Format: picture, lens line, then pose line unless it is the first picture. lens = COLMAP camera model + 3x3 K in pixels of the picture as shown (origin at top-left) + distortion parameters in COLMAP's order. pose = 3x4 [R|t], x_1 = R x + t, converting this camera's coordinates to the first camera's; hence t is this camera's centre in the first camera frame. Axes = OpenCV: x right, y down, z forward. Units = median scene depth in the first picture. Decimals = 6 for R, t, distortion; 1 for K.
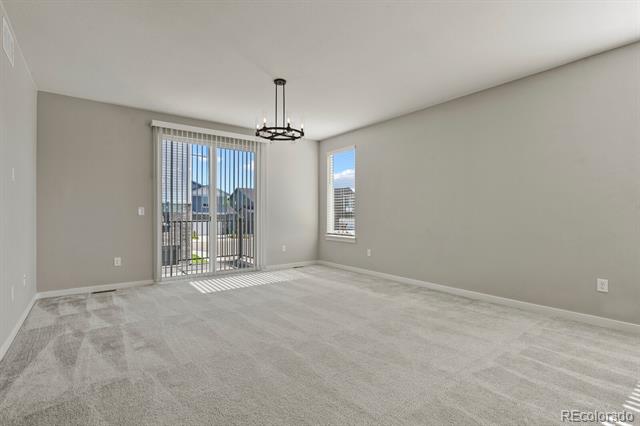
lens RADIAL K [[308.7, 0, 322.0], [0, 308.7, 213.7], [0, 0, 1]] dist [0.008674, -0.003938]
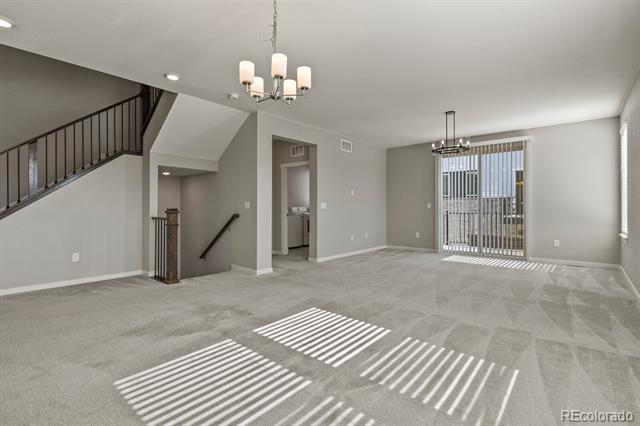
lens RADIAL K [[308.7, 0, 322.6], [0, 308.7, 208.8], [0, 0, 1]] dist [0.008674, -0.003938]
pose [[0.212408, 0.001989, -0.977179, 0.727007], [0.004058, 0.999988, 0.002917, 0.000456], [0.977173, -0.004585, 0.212397, 0.092227]]
